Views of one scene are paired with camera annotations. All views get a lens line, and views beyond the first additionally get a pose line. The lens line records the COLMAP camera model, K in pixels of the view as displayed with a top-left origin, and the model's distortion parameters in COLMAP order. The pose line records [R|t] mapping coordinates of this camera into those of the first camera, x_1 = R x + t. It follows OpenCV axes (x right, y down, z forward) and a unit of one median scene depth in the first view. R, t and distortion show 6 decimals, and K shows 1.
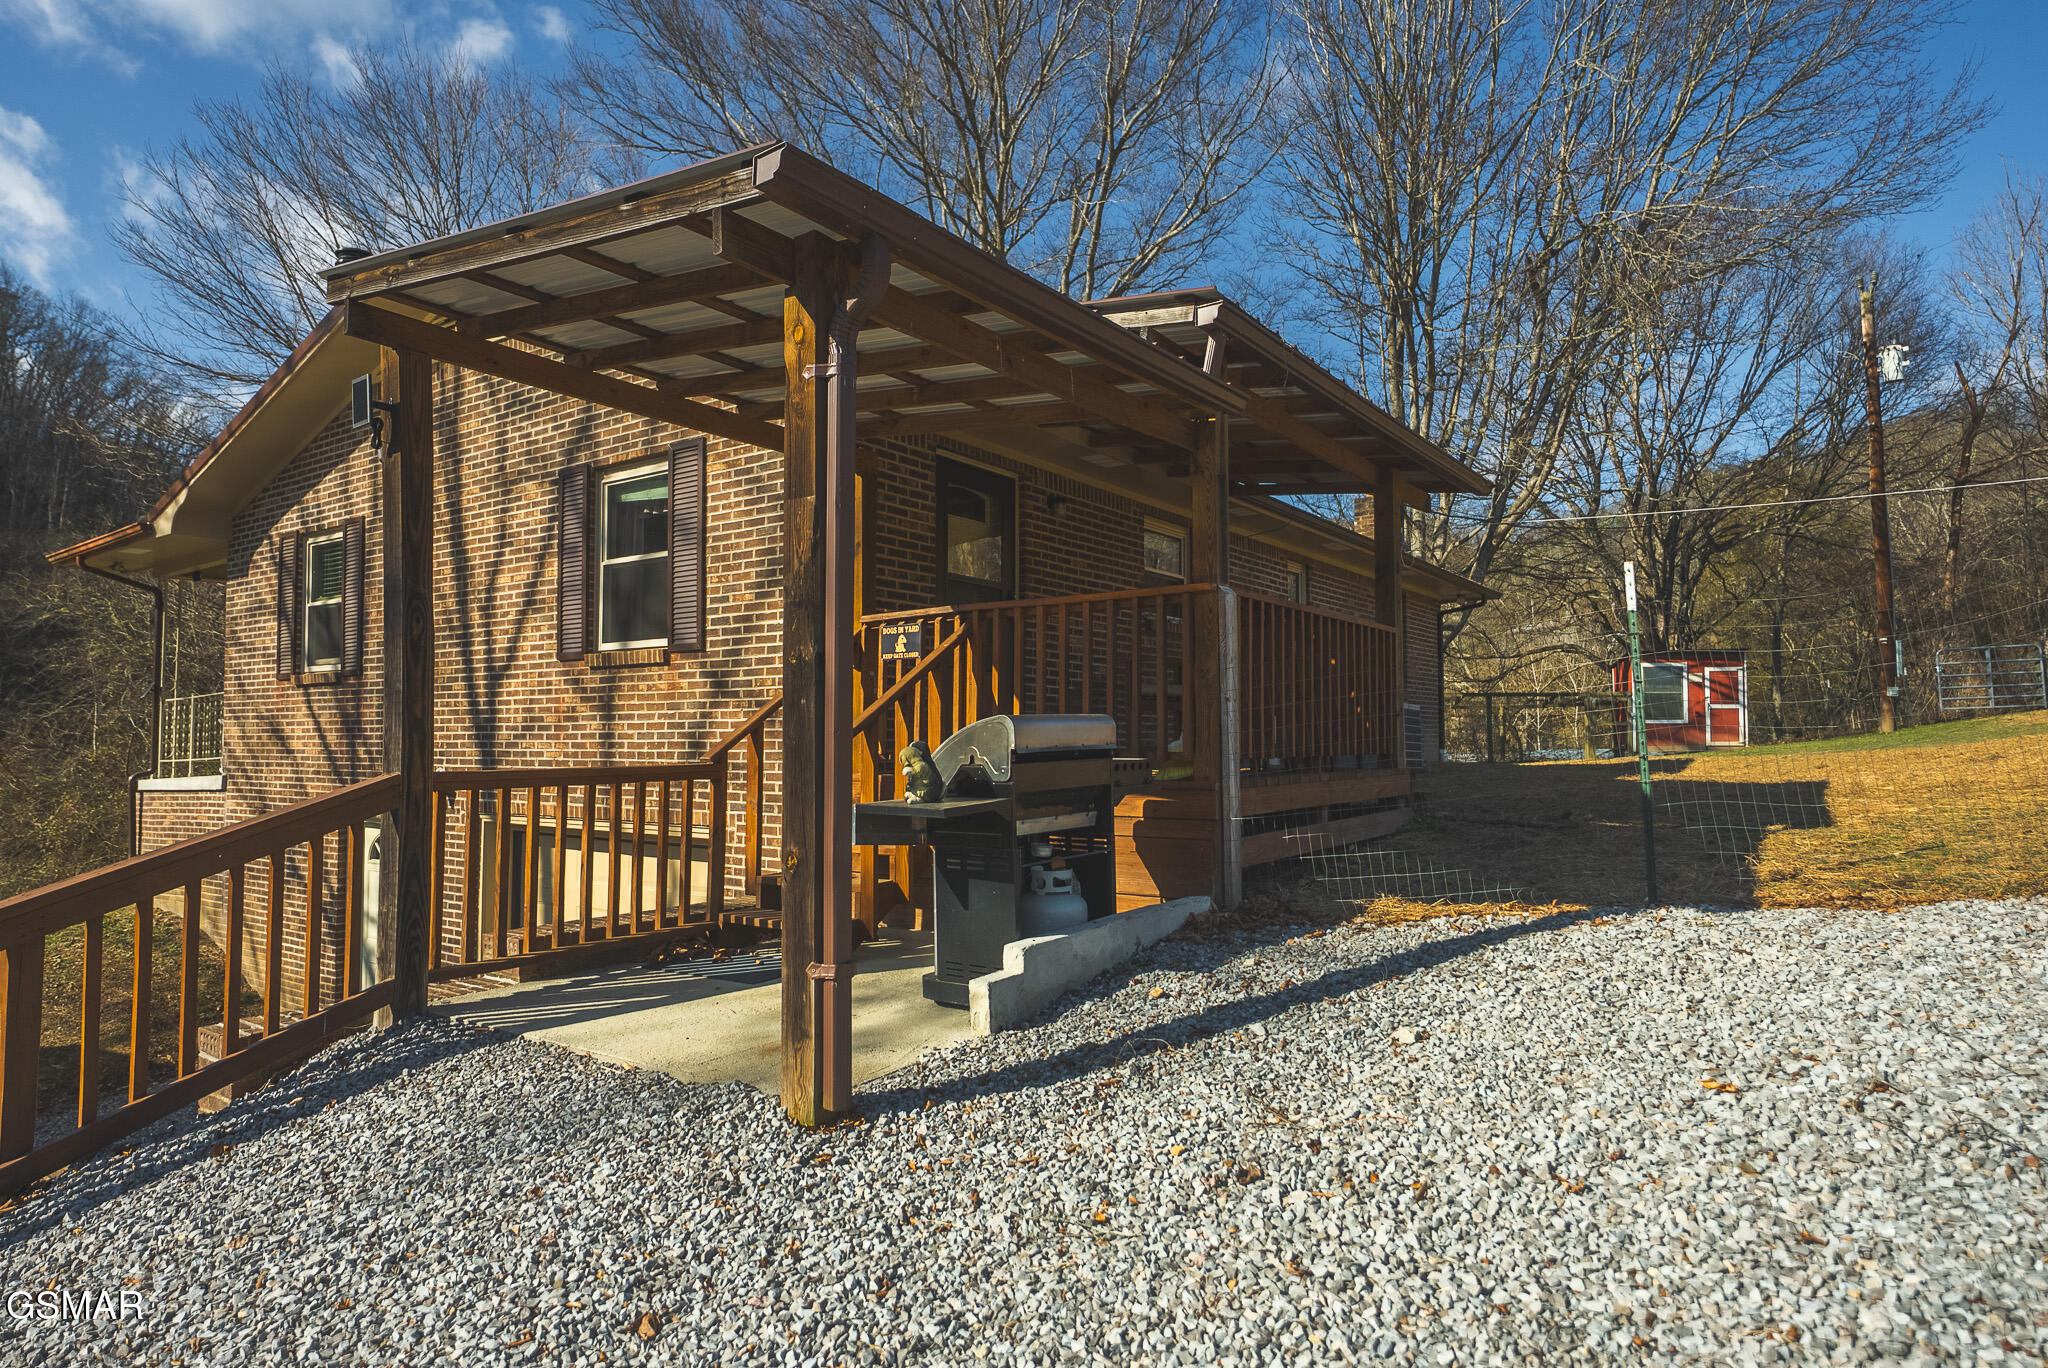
lens RADIAL K [[1180.4, 0, 1024.0], [0, 1180.4, 691.4], [0, 0, 1]] dist [0.004253, 0.001811]
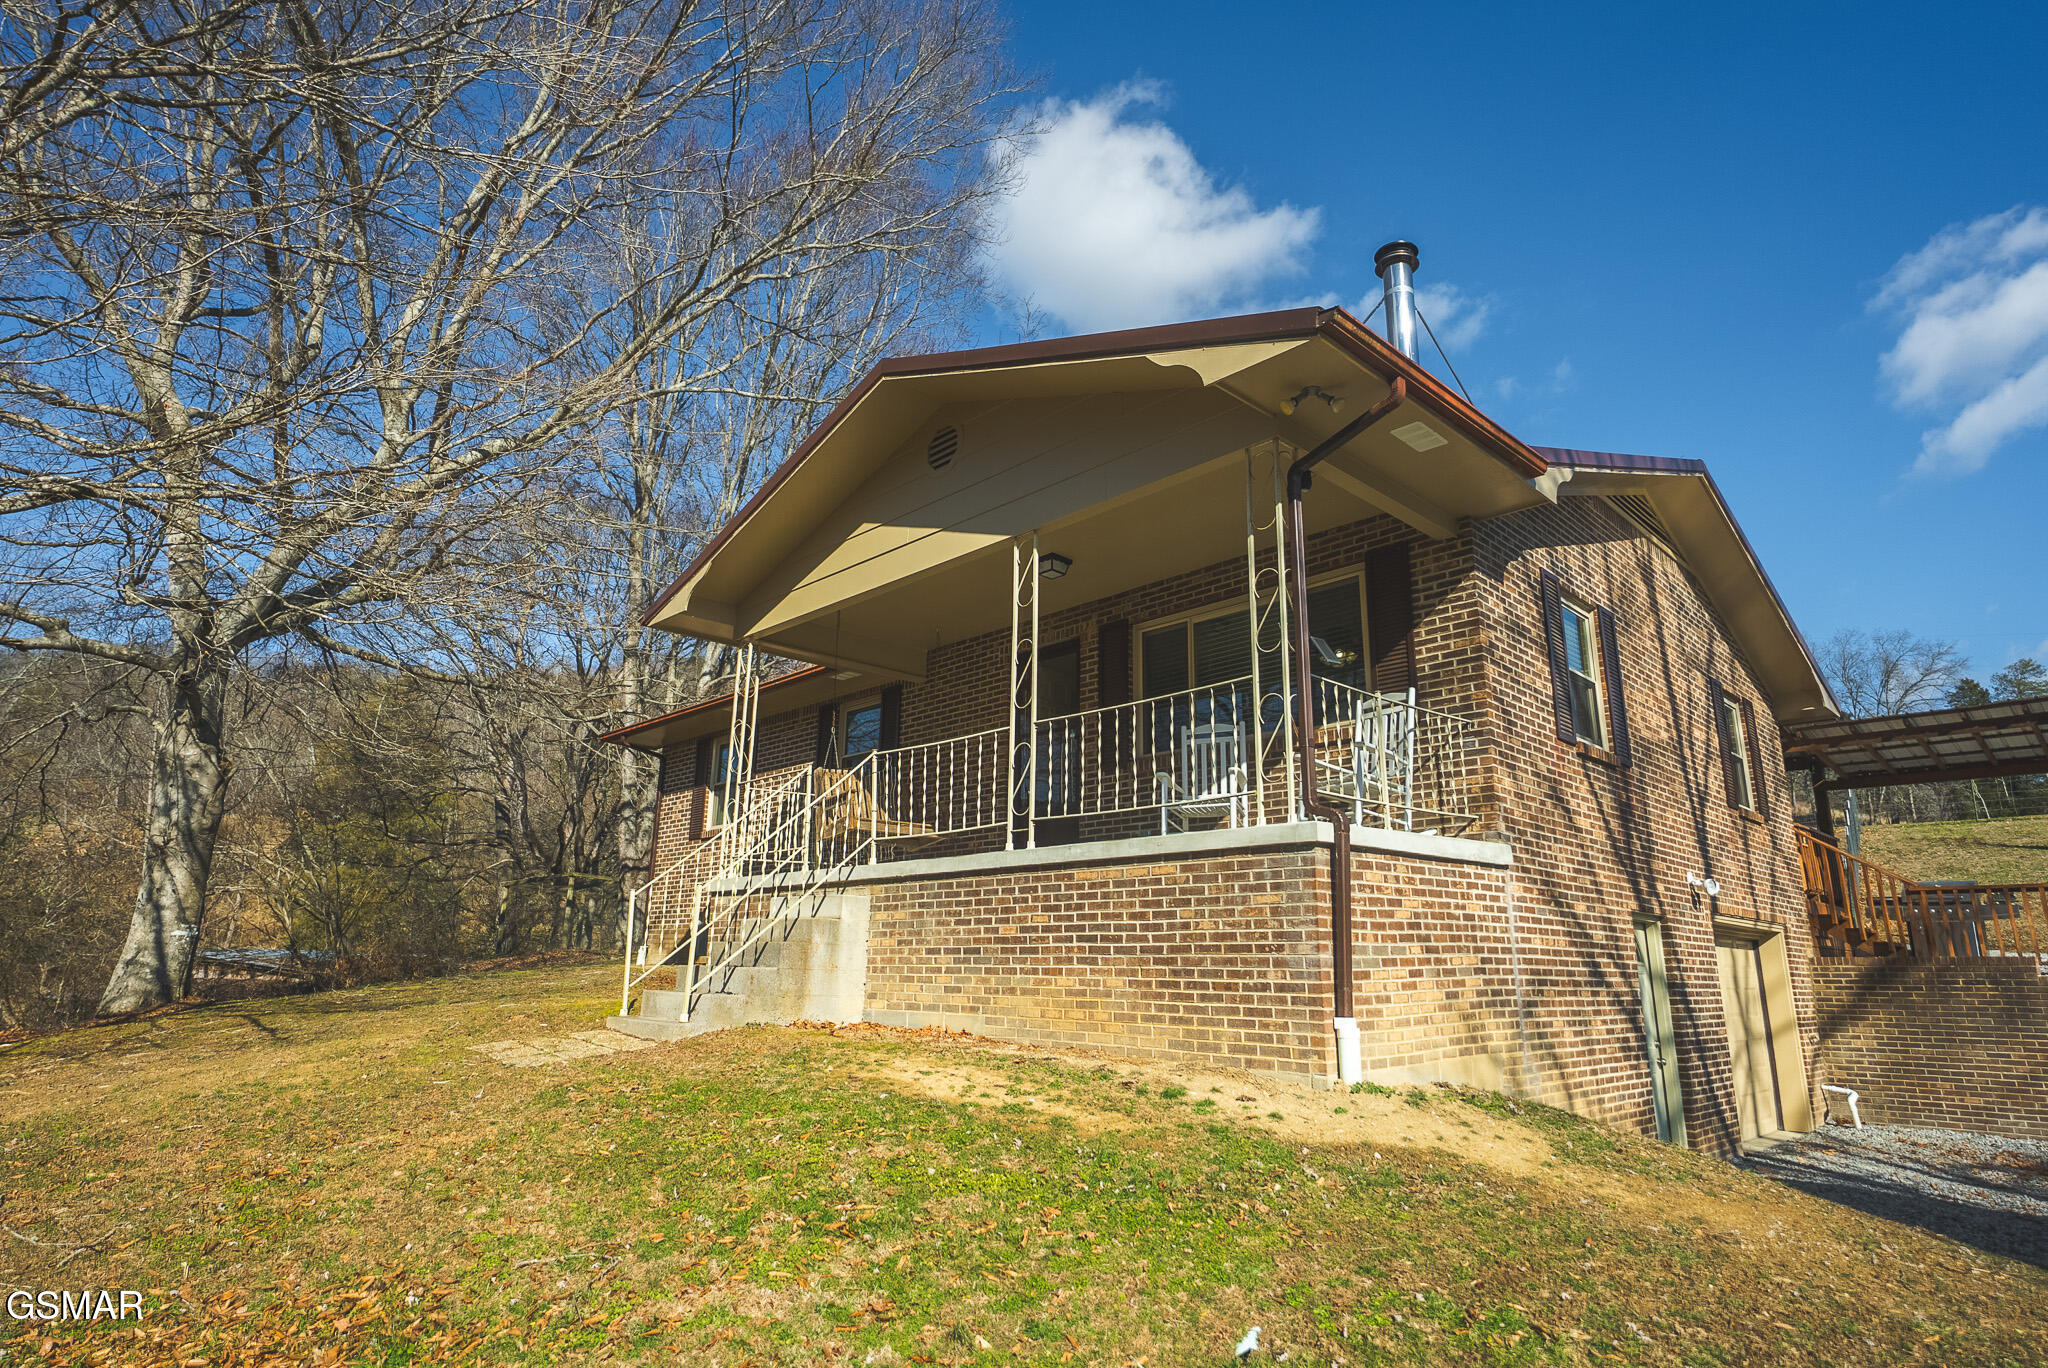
lens RADIAL K [[1135.9, 0, 1024.0], [0, 1135.9, 684.0], [0, 0, 1]] dist [-0.000996, 0.000282]
pose [[0.168214, 0.254290, 0.952387, -1.776673], [-0.051851, 0.967099, -0.249060, 0.205881], [-0.984386, -0.007487, 0.175865, 1.509977]]
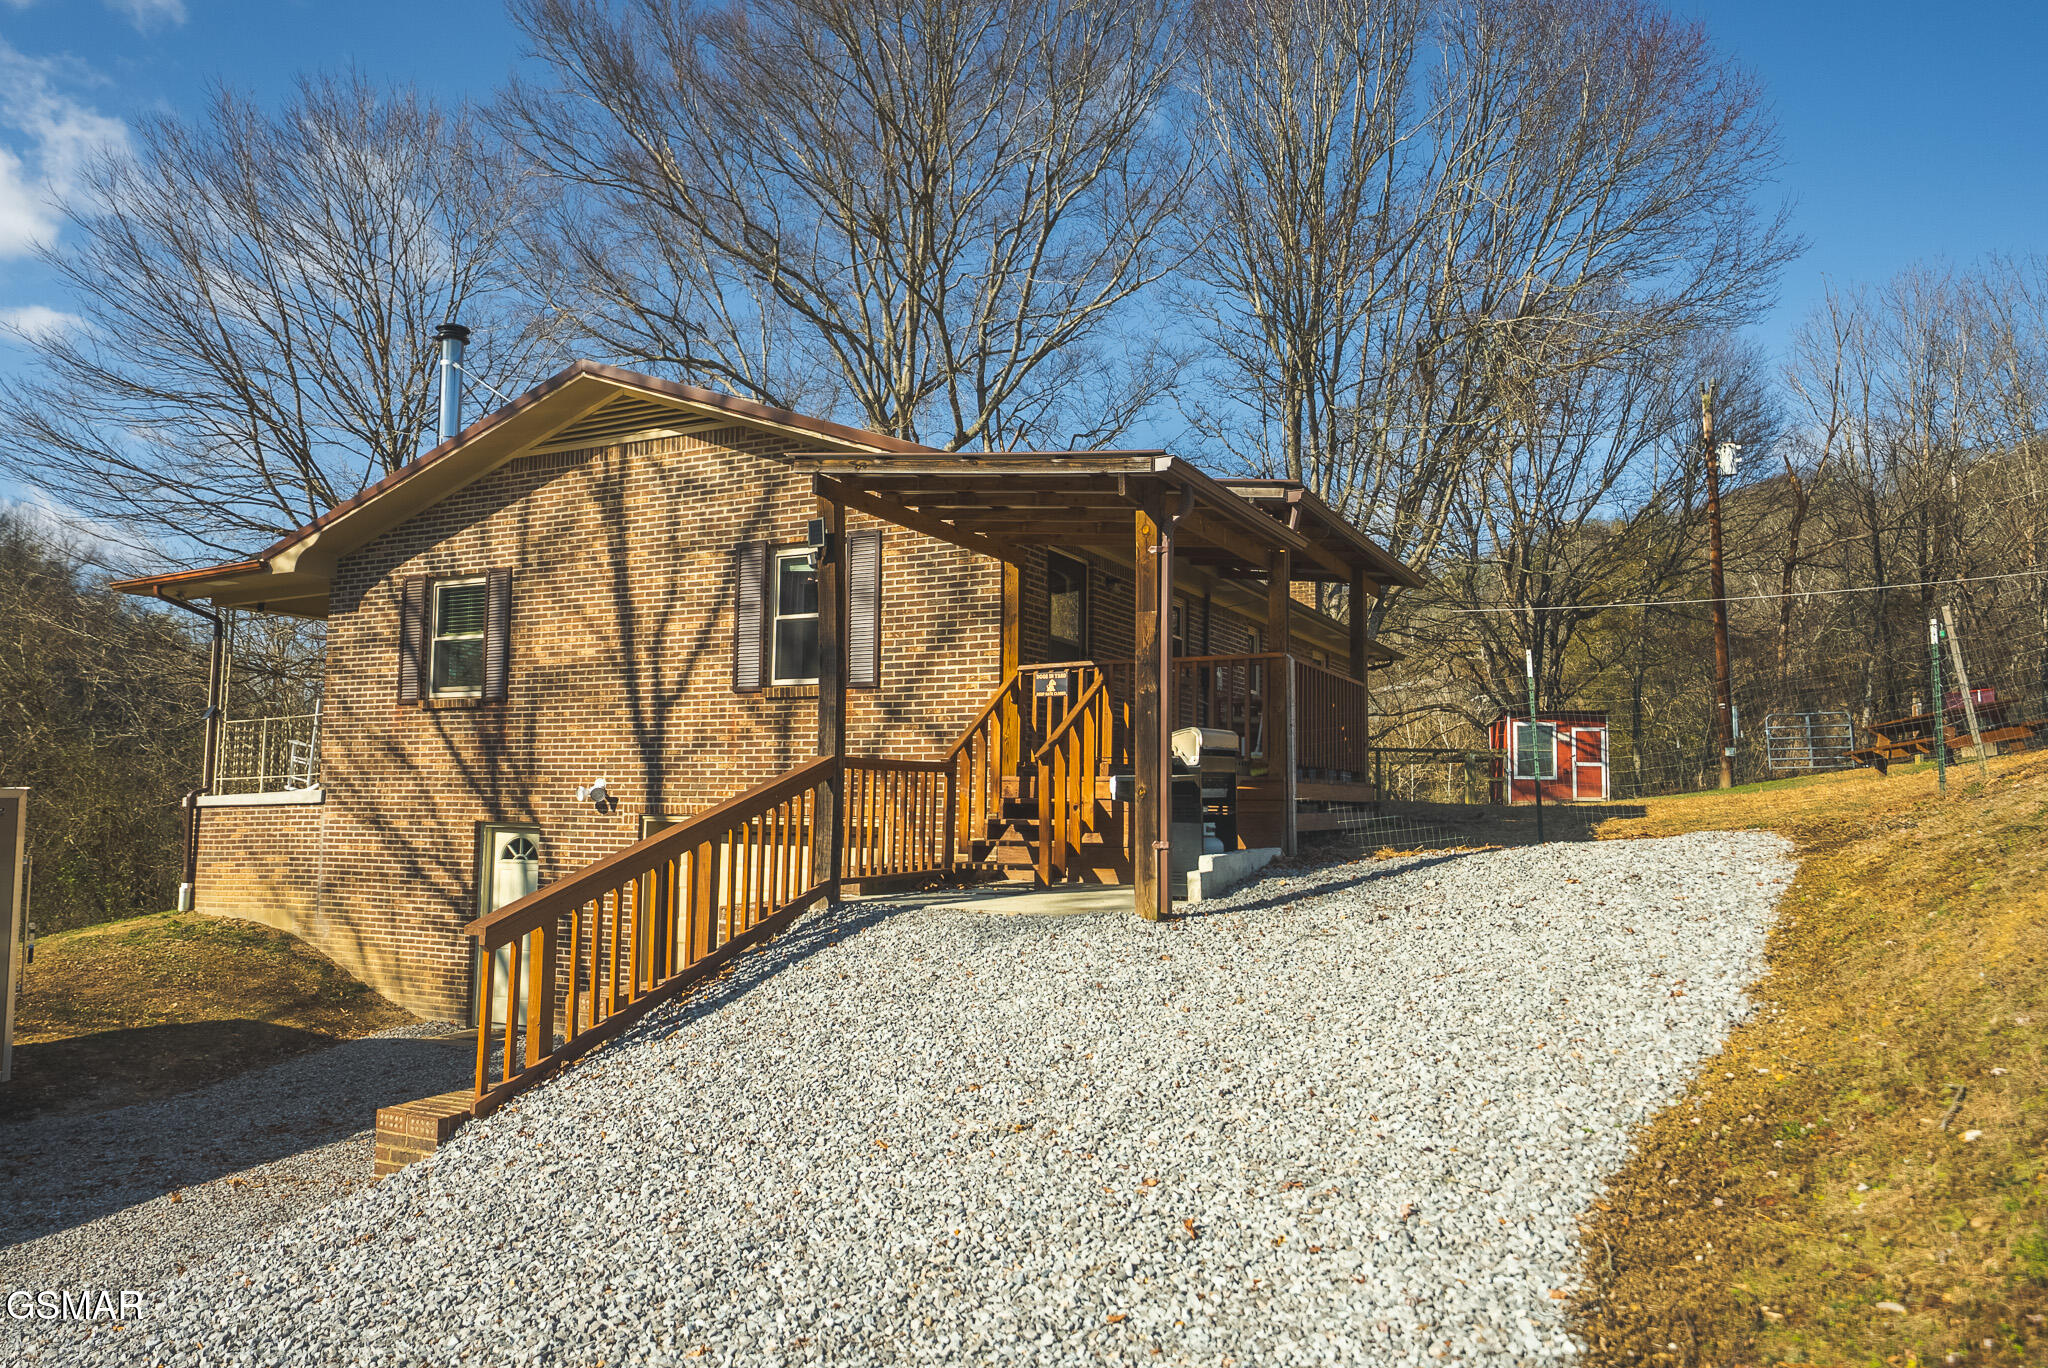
lens RADIAL K [[1358.2, 0, 1033.6], [0, 1358.2, 688.2], [0, 0, 1]] dist [0.028159, 0.000079]
pose [[0.989131, 0.024507, 0.144979, -0.270615], [-0.018138, 0.998818, -0.045086, 0.028258], [-0.145912, 0.041967, 0.988407, -0.475826]]
